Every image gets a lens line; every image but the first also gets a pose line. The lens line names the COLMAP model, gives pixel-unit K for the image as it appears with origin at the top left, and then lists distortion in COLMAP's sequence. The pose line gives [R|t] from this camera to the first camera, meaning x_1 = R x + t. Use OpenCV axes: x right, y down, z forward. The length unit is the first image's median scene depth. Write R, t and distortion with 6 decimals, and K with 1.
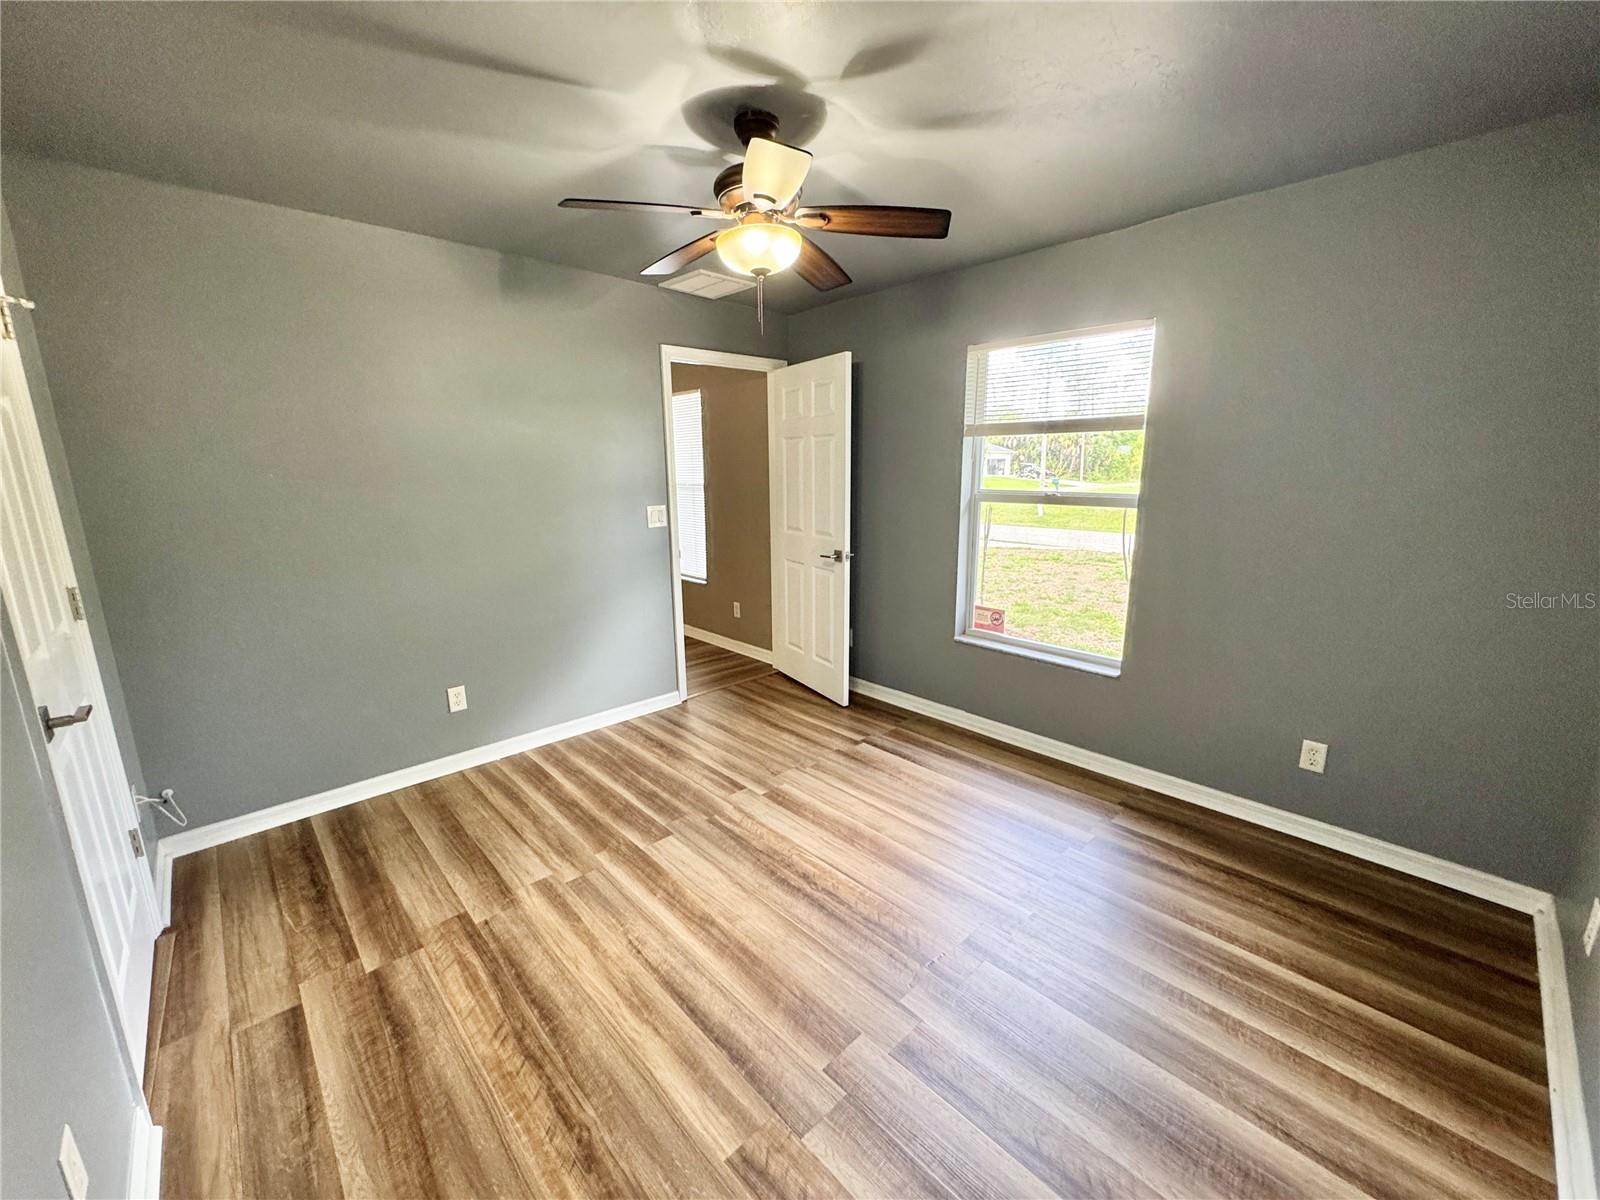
lens RADIAL K [[639.2, 0, 800.2], [0, 639.2, 600.2], [0, 0, 1]] dist [-0.006427, 0.000955]
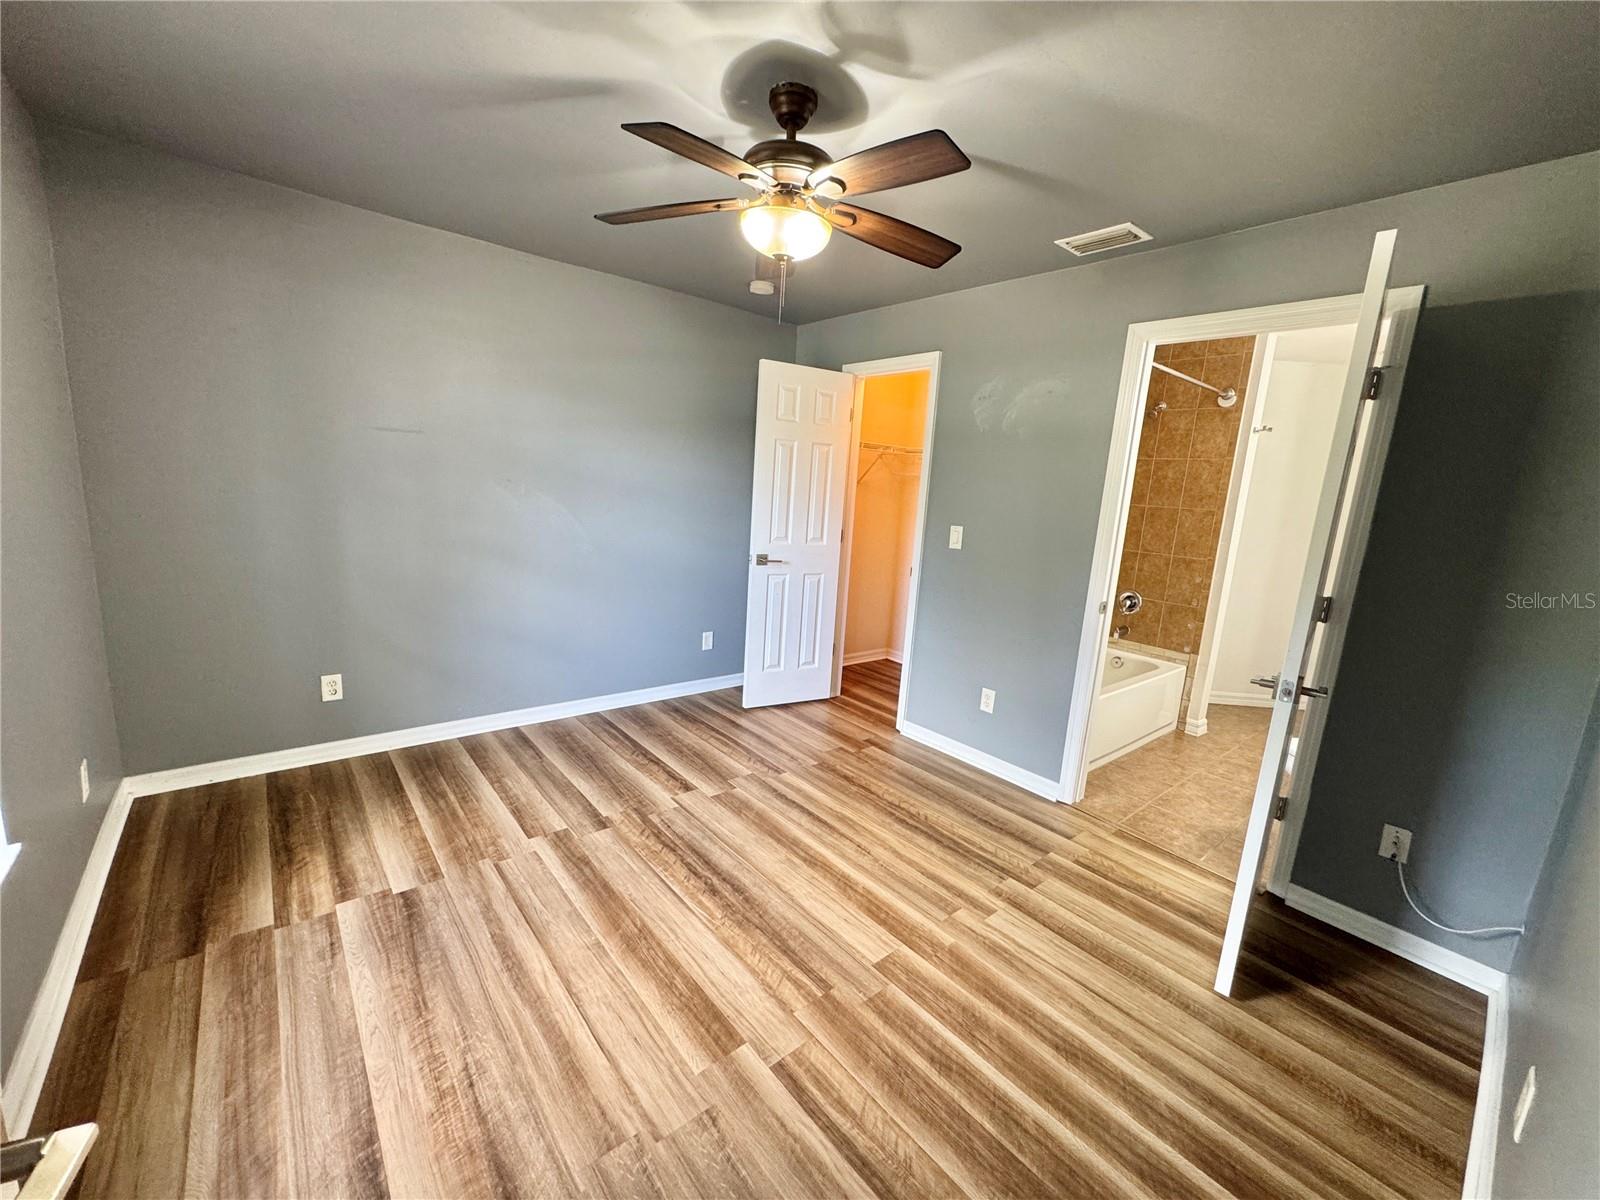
lens RADIAL K [[639.2, 0, 799.5], [0, 639.2, 606.8], [0, 0, 1]] dist [-0.006427, 0.000955]
pose [[-0.996724, -0.067434, 0.044658, -0.138177], [-0.044910, 0.920639, 0.387823, -0.345420], [-0.067267, 0.384547, -0.920651, 1.762025]]
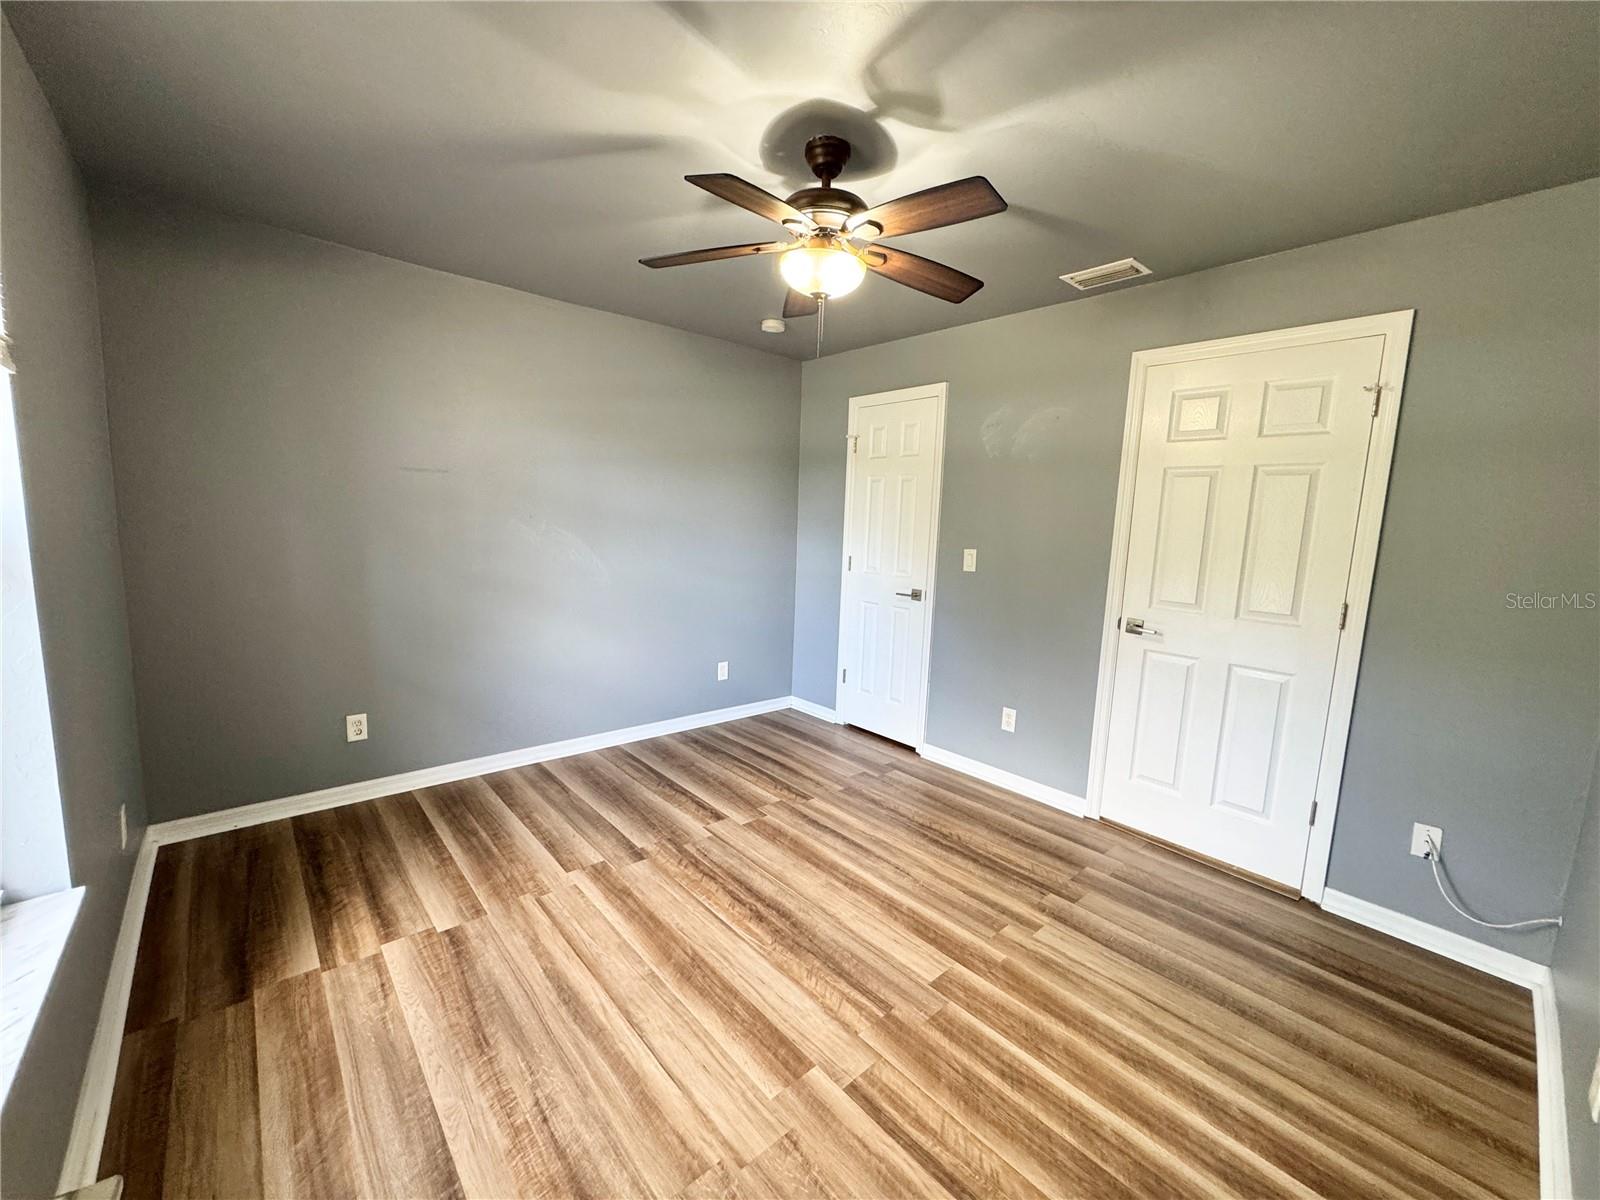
lens RADIAL K [[639.2, 0, 799.3], [0, 639.2, 606.8], [0, 0, 1]] dist [-0.006427, 0.000955]
pose [[-0.999011, -0.034980, 0.027454, -0.062132], [-0.023628, 0.940612, 0.338660, -0.335658], [-0.037670, 0.337676, -0.940508, 1.791693]]
